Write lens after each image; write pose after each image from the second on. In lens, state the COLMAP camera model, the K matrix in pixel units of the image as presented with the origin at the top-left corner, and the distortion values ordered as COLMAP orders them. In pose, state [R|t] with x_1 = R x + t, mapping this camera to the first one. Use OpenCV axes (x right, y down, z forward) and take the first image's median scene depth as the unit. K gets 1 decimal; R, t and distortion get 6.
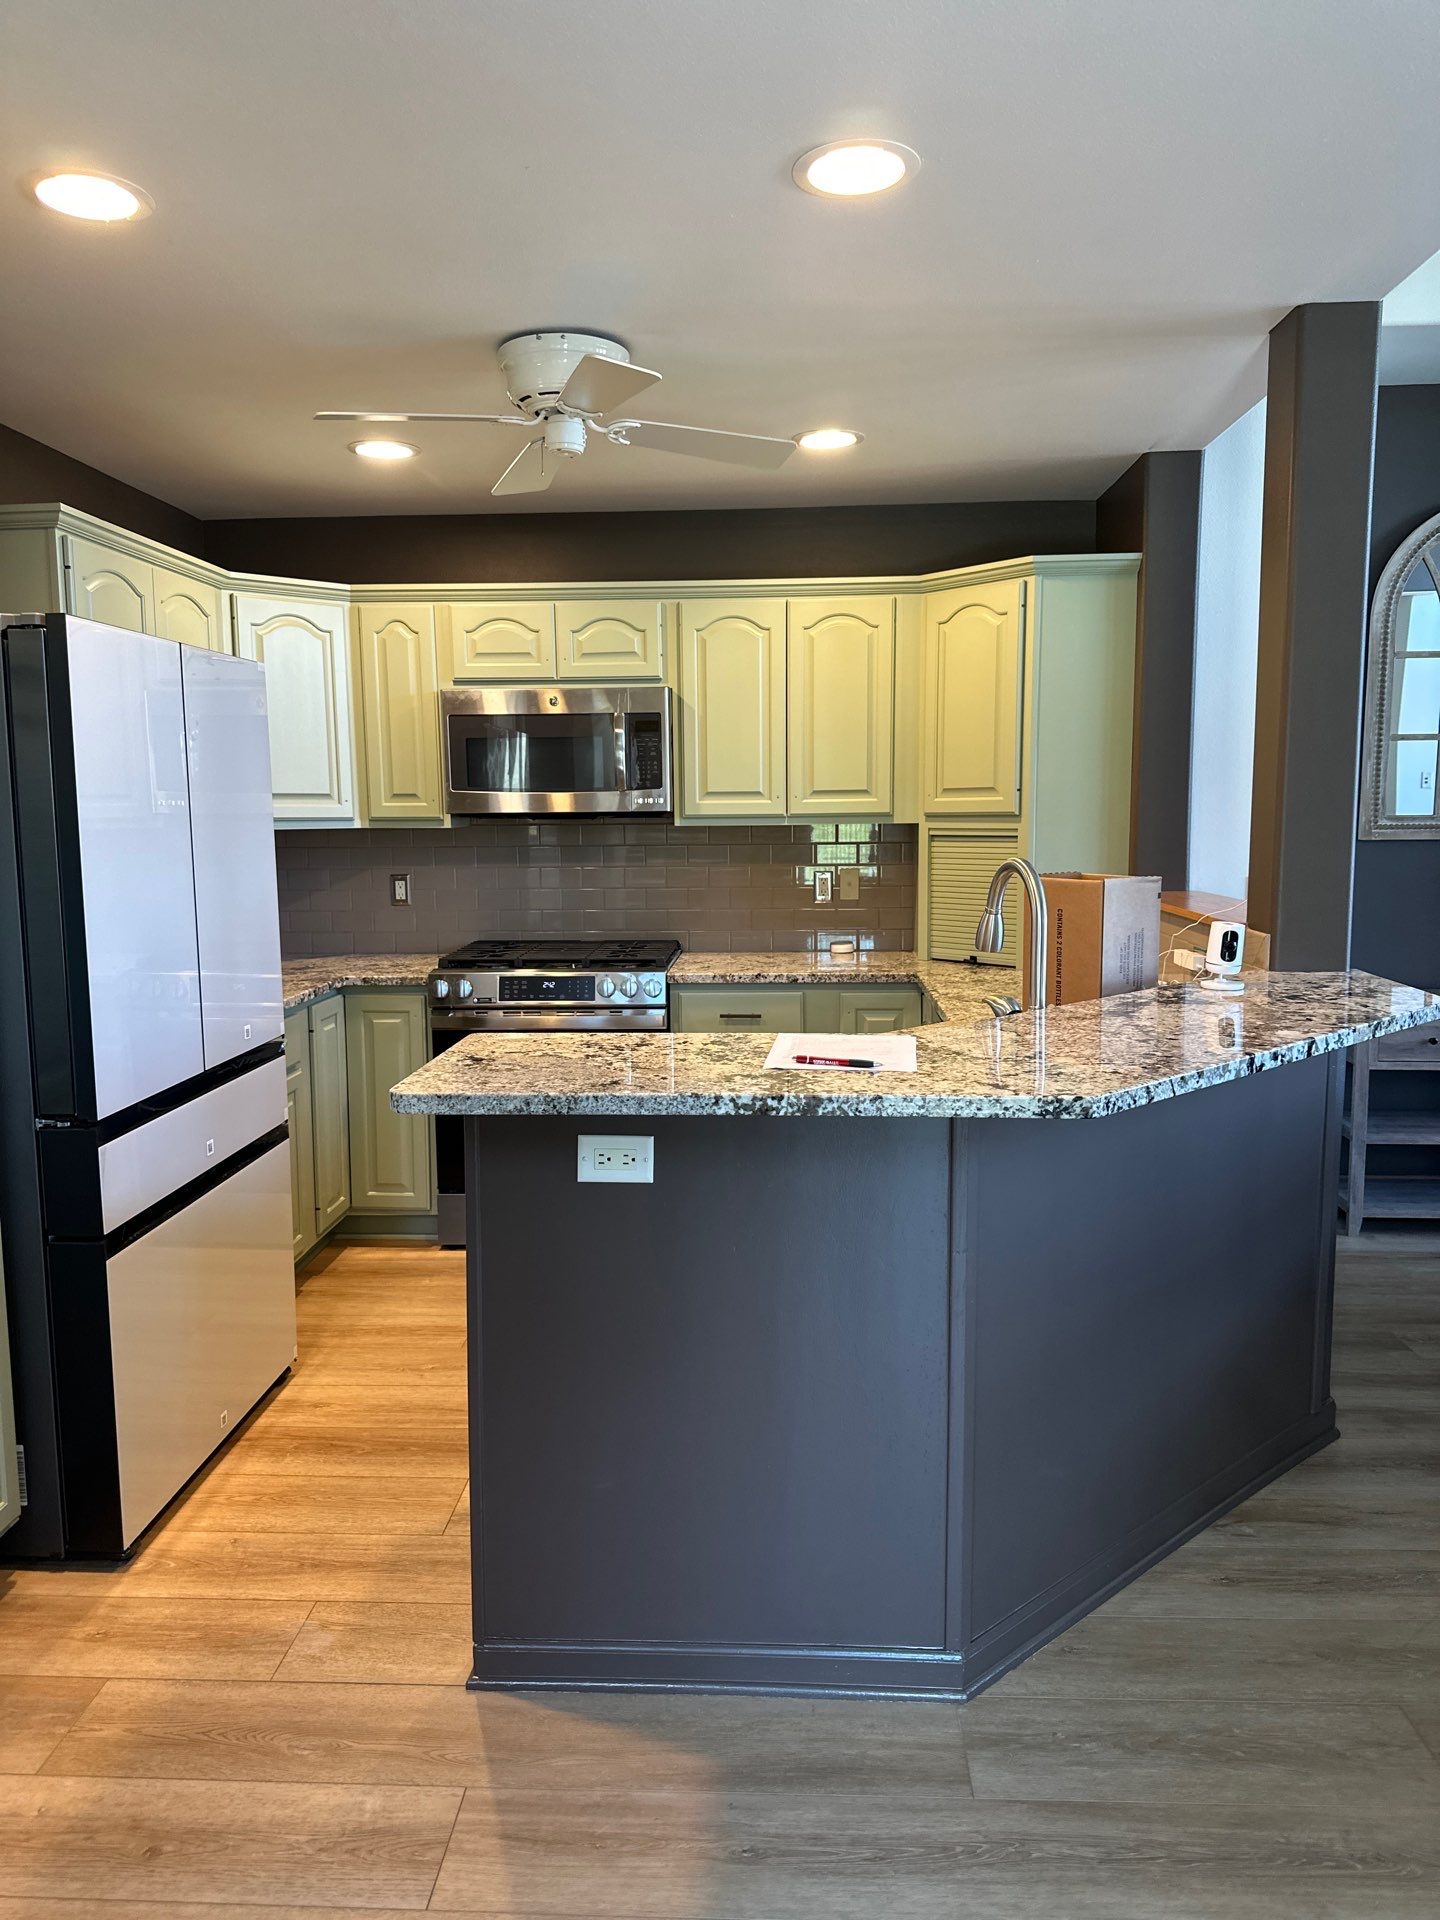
lens RADIAL K [[1353.8, 0, 714.9], [0, 1353.8, 962.0], [0, 0, 1]] dist [0.034388, -0.042558]
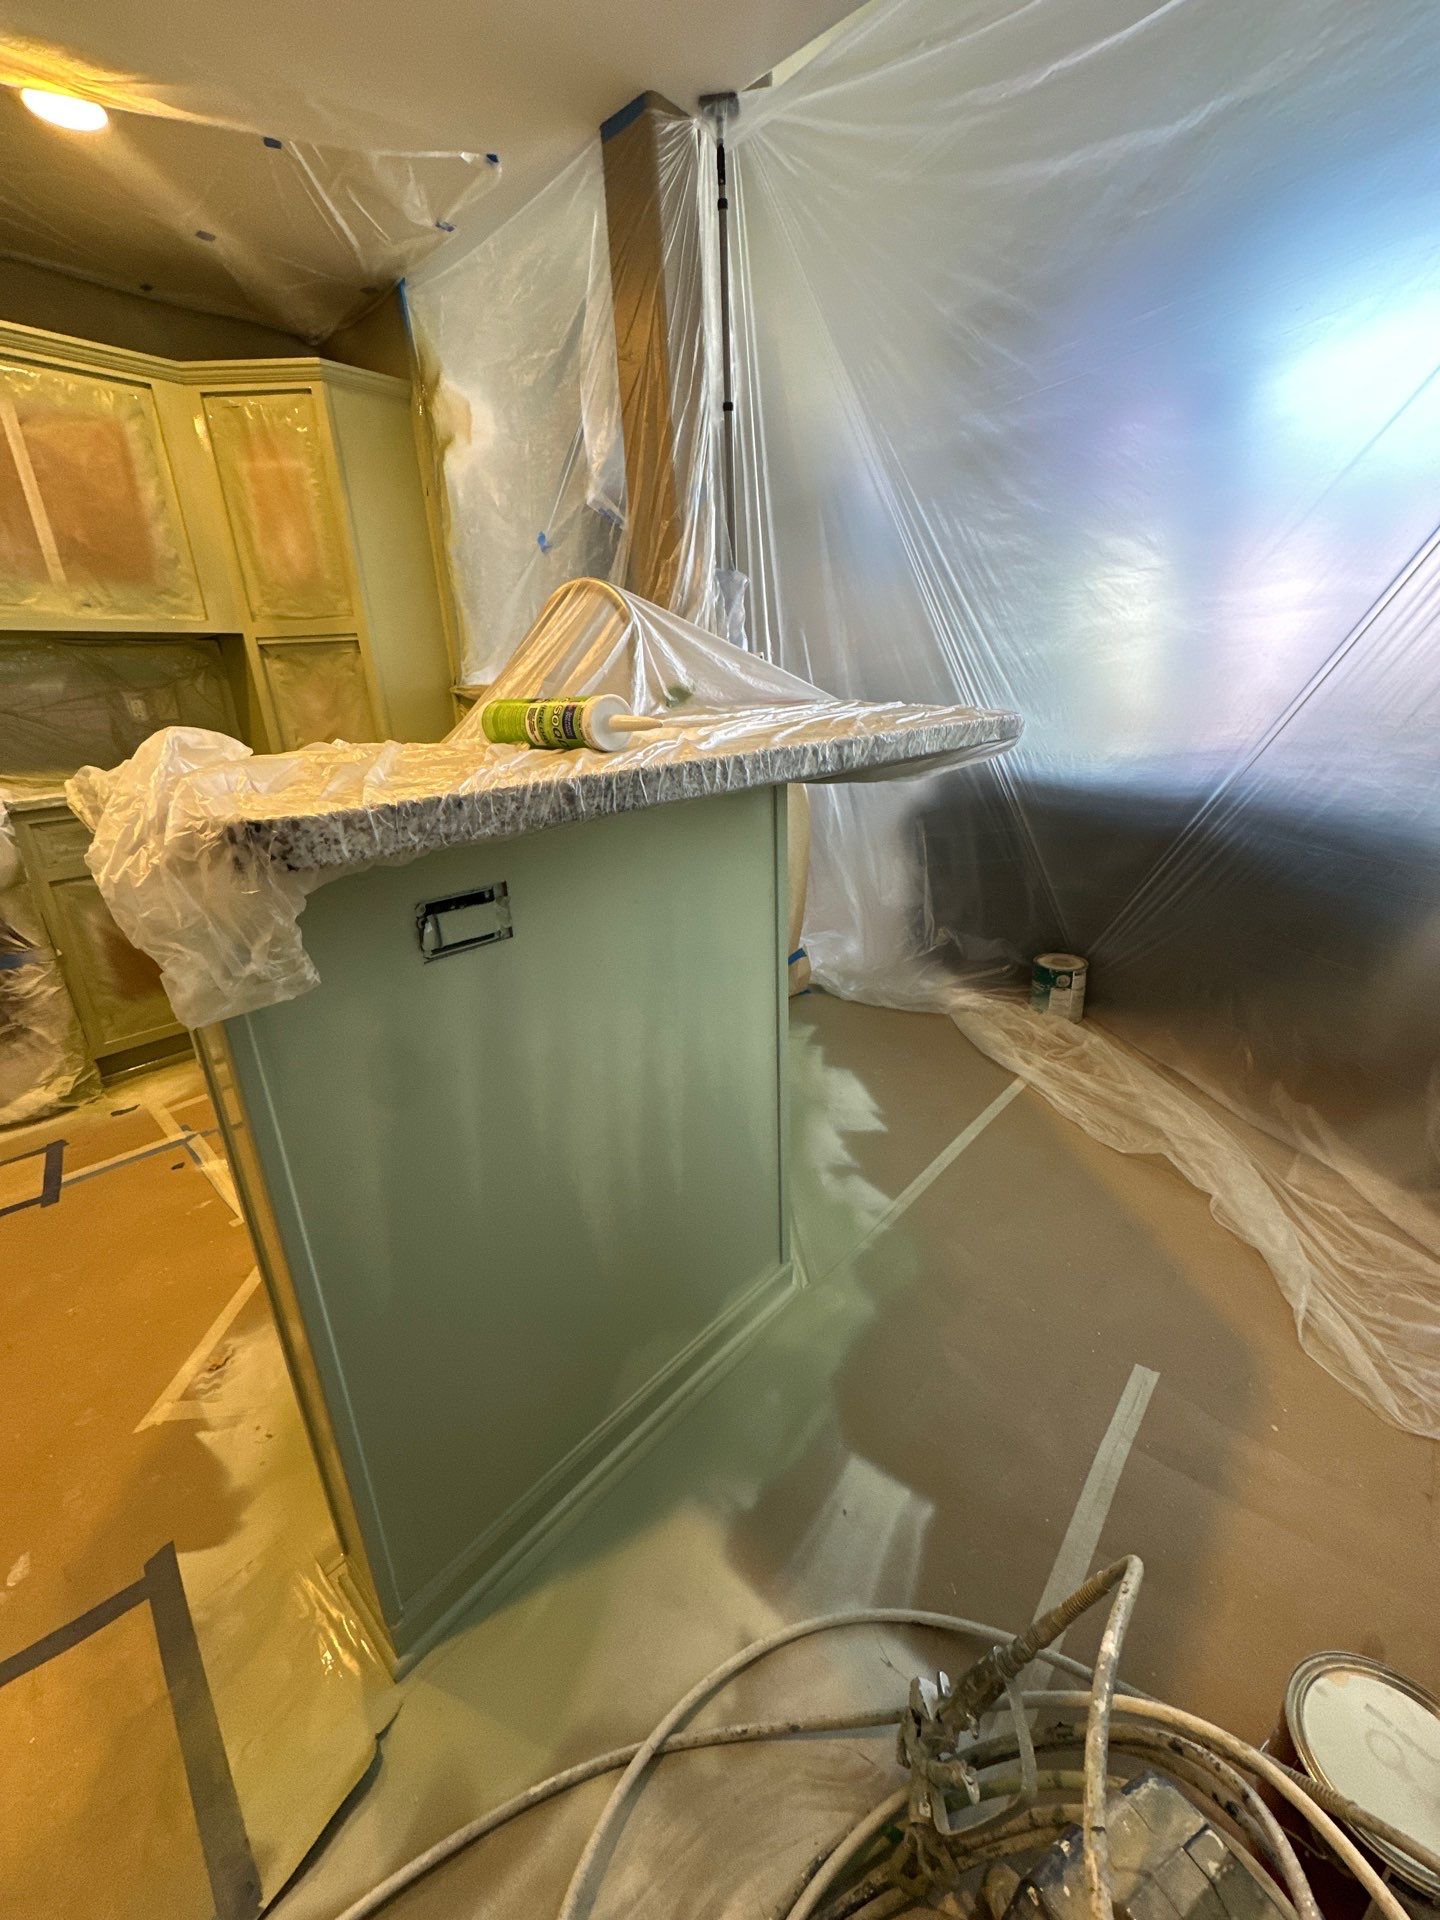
lens RADIAL K [[767.5, 0, 724.0], [0, 767.5, 962.0], [0, 0, 1]] dist [-0.003561, 0.000248]
pose [[0.616130, -0.282365, 0.735292, -0.202998], [0.131156, 0.957279, 0.257711, 0.060122], [-0.776648, -0.062345, 0.626842, 0.477210]]
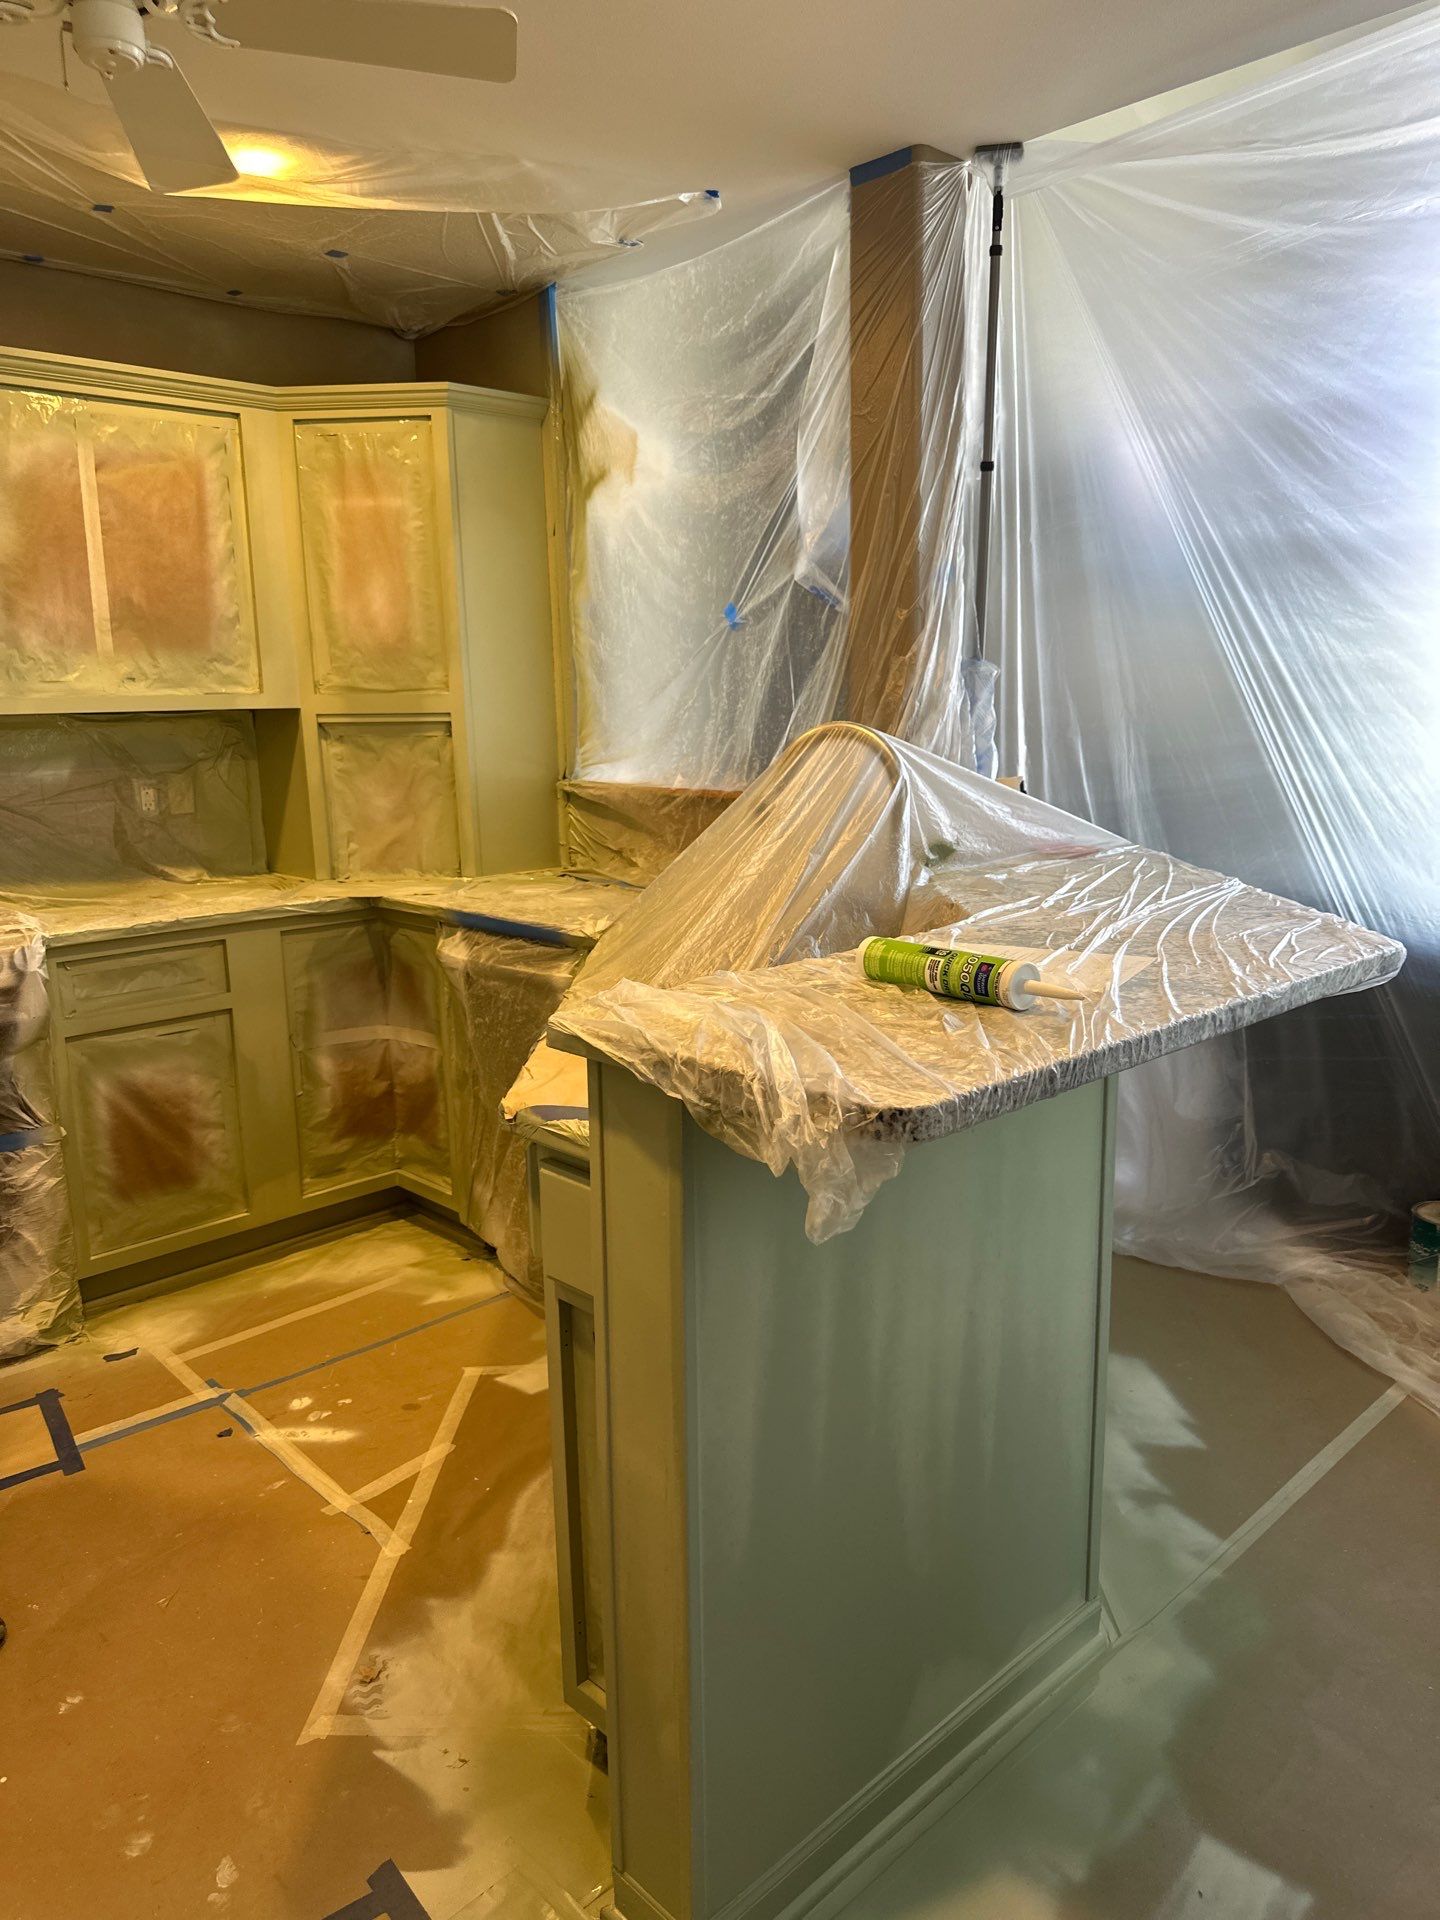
lens RADIAL K [[1373.5, 0, 711.8], [0, 1373.5, 960.2], [0, 0, 1]] dist [0.005638, -0.012054]
pose [[0.682244, -0.143466, 0.716910, -0.436500], [0.101597, 0.989648, 0.101362, -0.021243], [-0.724031, 0.003682, 0.689757, 0.412169]]
